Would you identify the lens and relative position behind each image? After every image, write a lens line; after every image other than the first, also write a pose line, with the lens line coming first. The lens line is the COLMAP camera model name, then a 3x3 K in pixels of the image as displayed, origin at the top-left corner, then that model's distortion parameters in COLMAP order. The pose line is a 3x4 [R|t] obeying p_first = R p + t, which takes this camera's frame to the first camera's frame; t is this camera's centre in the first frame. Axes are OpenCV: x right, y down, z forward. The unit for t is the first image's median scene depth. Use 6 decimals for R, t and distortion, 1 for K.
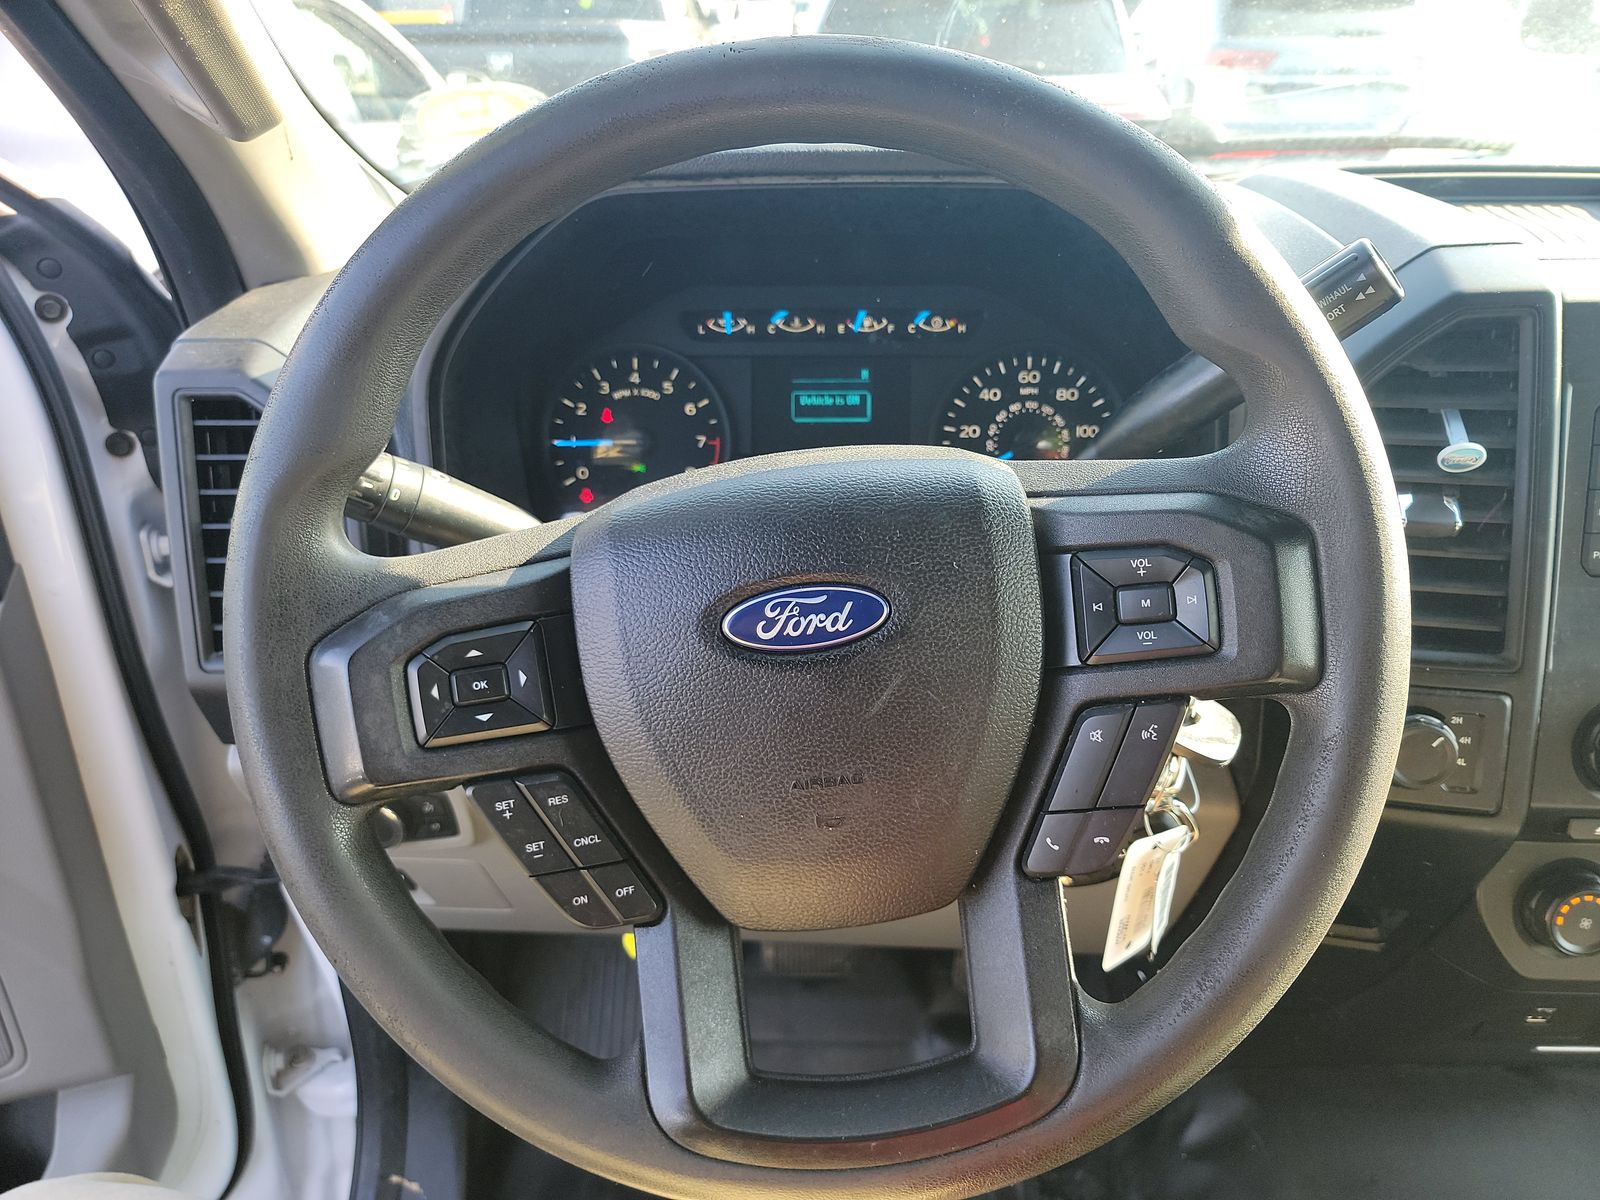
lens RADIAL K [[1132.0, 0, 818.3], [0, 1132.0, 632.6], [0, 0, 1]] dist [0.026983, -0.023015]
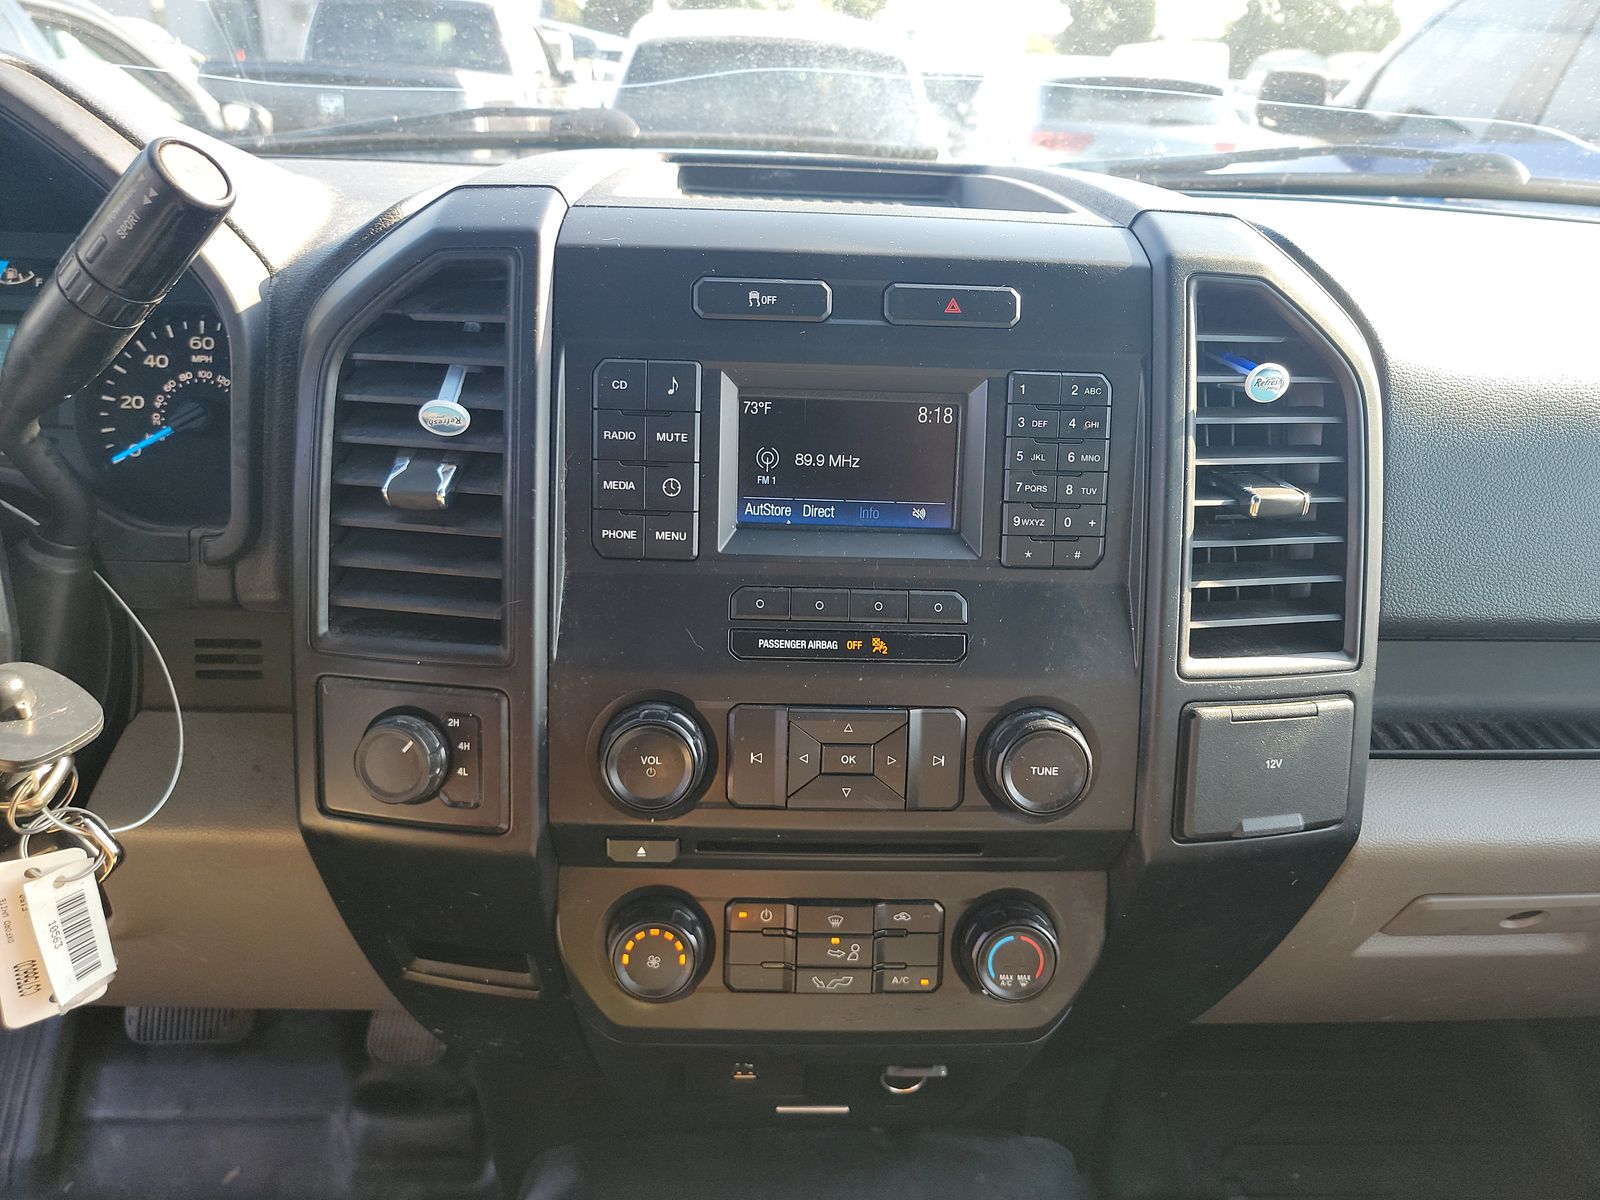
lens RADIAL K [[1132.0, 0, 794.5], [0, 1132.0, 612.8], [0, 0, 1]] dist [0.026983, -0.023015]
pose [[0.996089, 0.016351, 0.086833, 0.570260], [-0.010654, 0.997784, -0.065674, 0.036897], [-0.087714, 0.064492, 0.994056, 0.093330]]
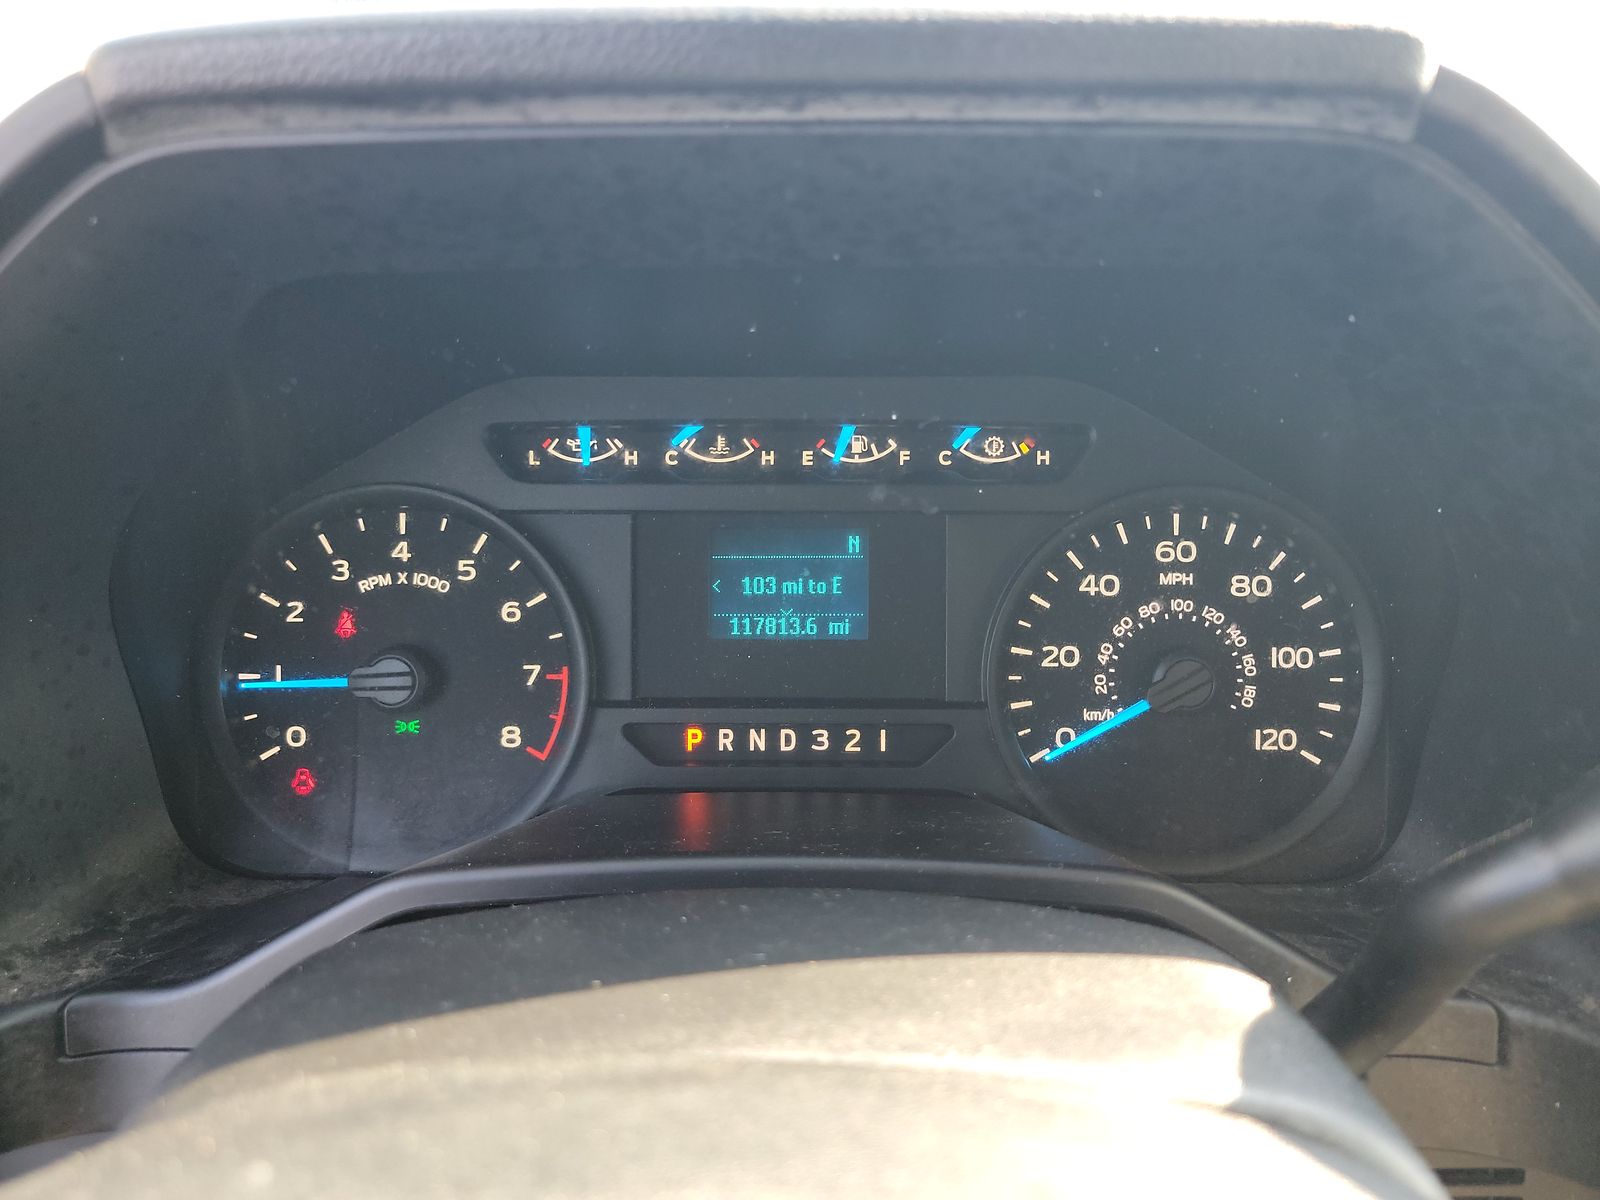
lens RADIAL K [[1132.0, 0, 798.0], [0, 1132.0, 597.0], [0, 0, 1]] dist [0.026983, -0.023015]
pose [[0.999795, -0.000841, 0.020249, 0.005518], [0.002431, 0.996900, -0.078638, -0.164924], [-0.020120, 0.078671, 0.996698, 0.495119]]
